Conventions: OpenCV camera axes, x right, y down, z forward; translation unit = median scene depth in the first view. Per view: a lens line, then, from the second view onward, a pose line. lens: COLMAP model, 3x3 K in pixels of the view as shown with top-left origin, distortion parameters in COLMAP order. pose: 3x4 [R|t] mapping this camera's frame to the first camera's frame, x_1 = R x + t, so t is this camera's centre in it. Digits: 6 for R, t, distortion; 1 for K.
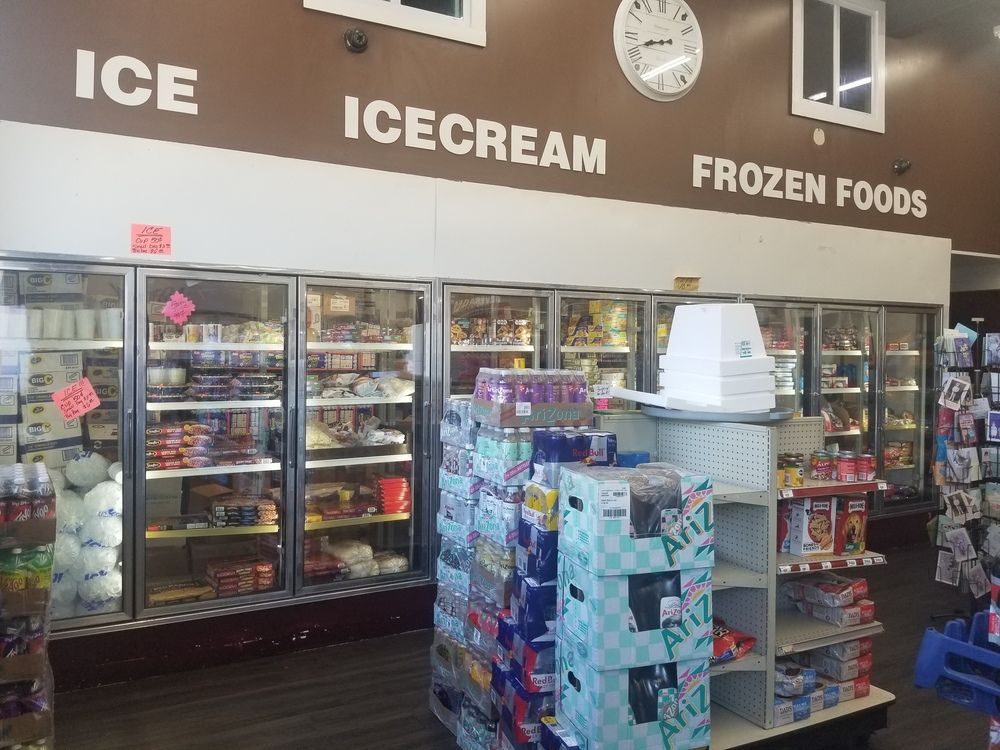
lens RADIAL K [[782.1, 0, 494.0], [0, 782.1, 367.9], [0, 0, 1]] dist [0.065627, -0.112202]
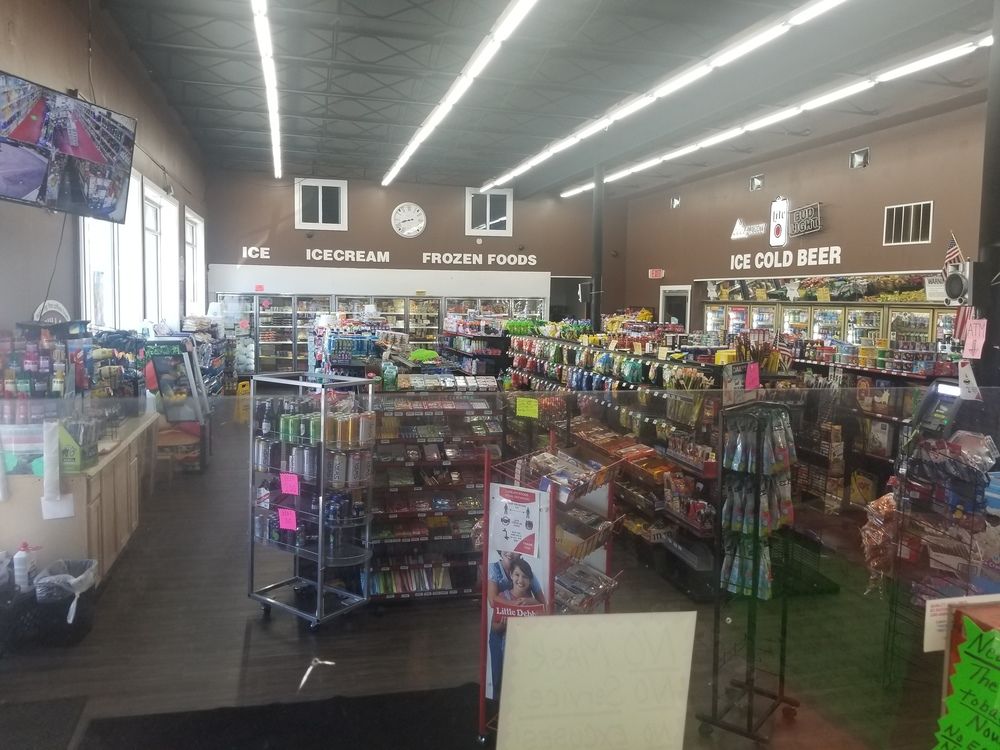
lens RADIAL K [[782.1, 0, 491.5], [0, 782.1, 361.1], [0, 0, 1]] dist [0.065627, -0.112202]
pose [[0.968269, 0.028901, -0.248234, 1.320302], [-0.012997, 0.997770, 0.065469, -0.043660], [0.249573, -0.060165, 0.966485, -2.024229]]
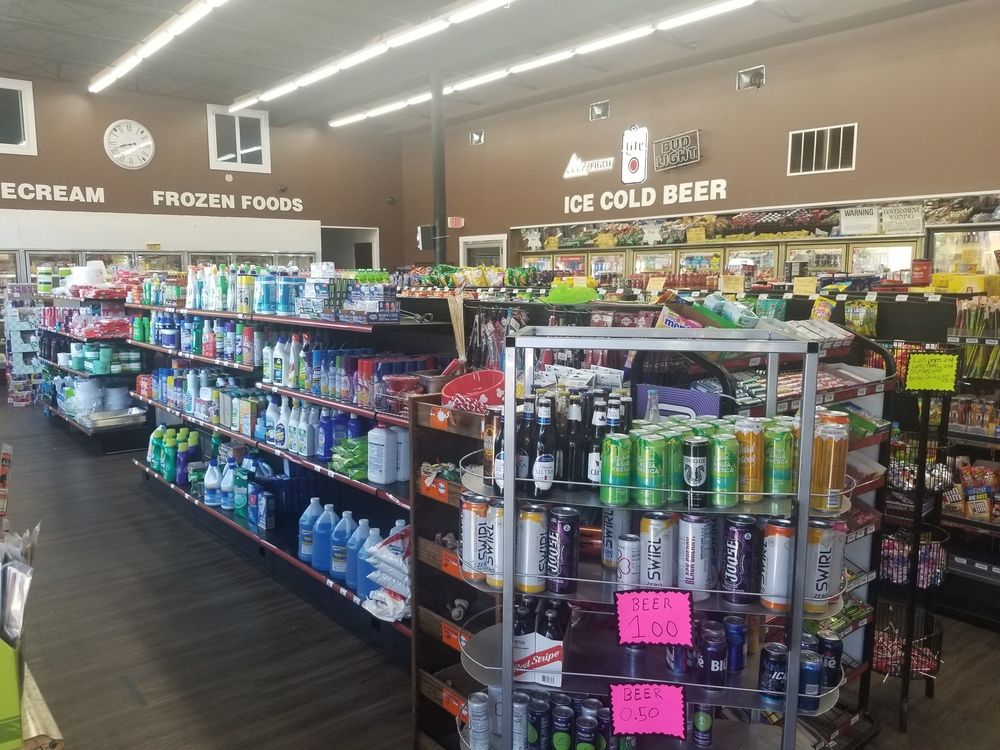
lens RADIAL K [[782.1, 0, 483.8], [0, 782.1, 379.3], [0, 0, 1]] dist [0.065627, -0.112202]
pose [[0.982009, -0.036650, 0.185245, 0.762094], [0.014107, 0.992482, 0.121572, 0.013925], [-0.188308, -0.116772, 0.975143, -1.537459]]
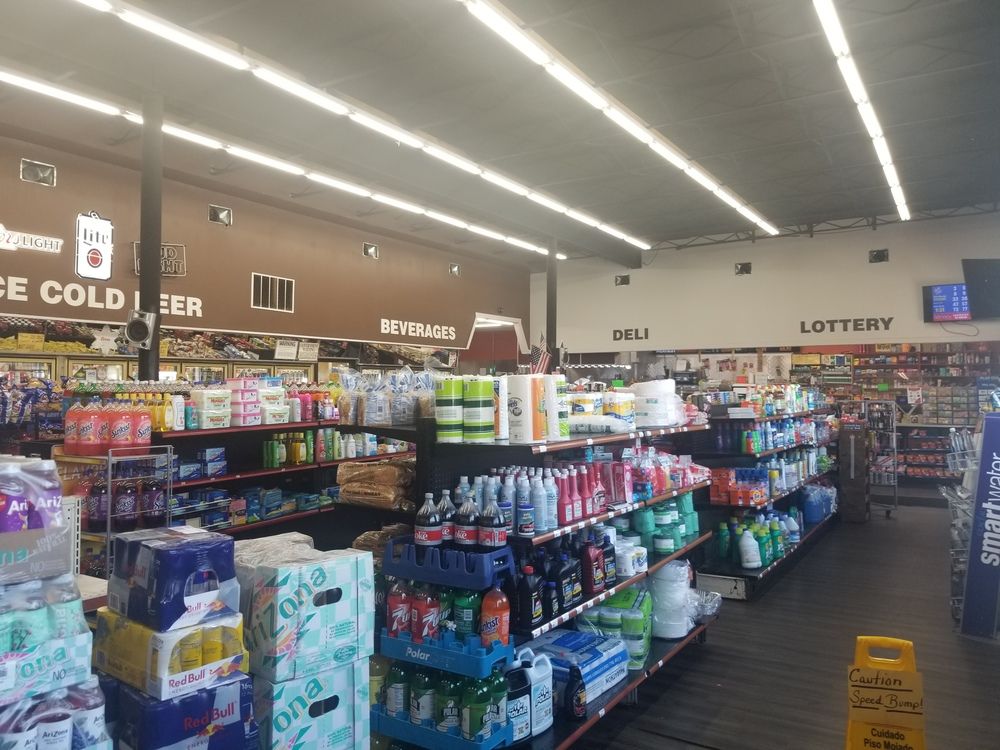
lens RADIAL K [[782.1, 0, 479.4], [0, 782.1, 363.6], [0, 0, 1]] dist [0.065627, -0.112202]
pose [[-0.495231, 0.020007, 0.868531, -0.349187], [0.011110, 0.999799, -0.016696, -0.020238], [-0.868690, 0.001381, -0.495354, 0.592085]]
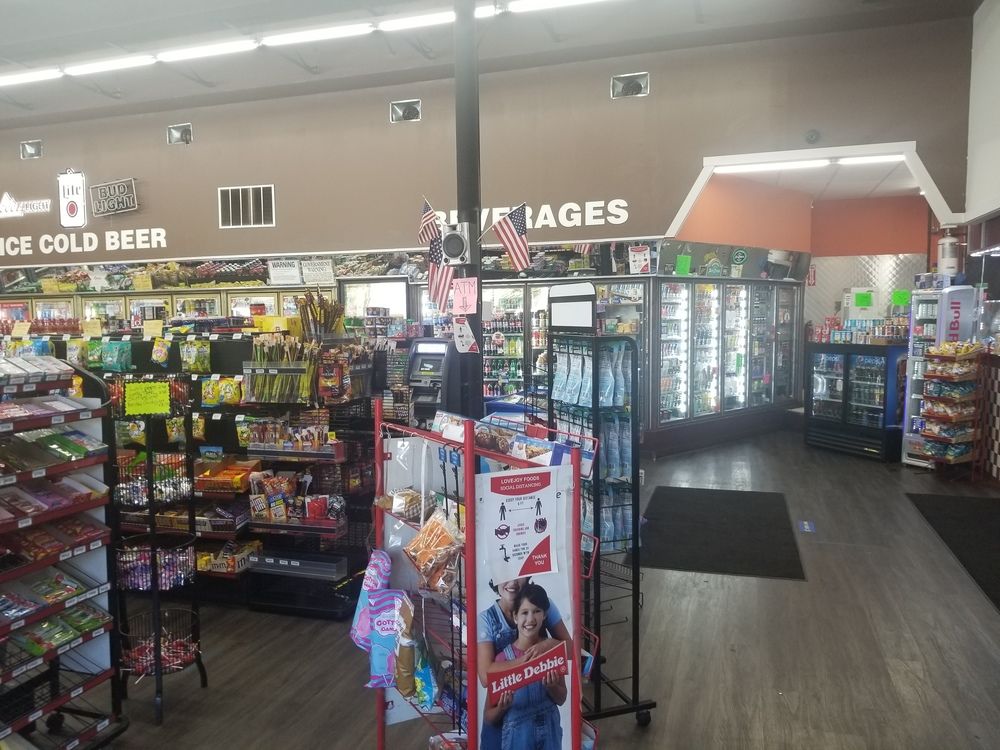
lens RADIAL K [[782.1, 0, 468.2], [0, 782.1, 378.8], [0, 0, 1]] dist [0.065627, -0.112202]
pose [[0.735862, -0.071451, 0.673351, 0.916721], [0.030552, 0.996908, 0.072396, 0.025318], [-0.676442, -0.032701, 0.735770, -1.680977]]
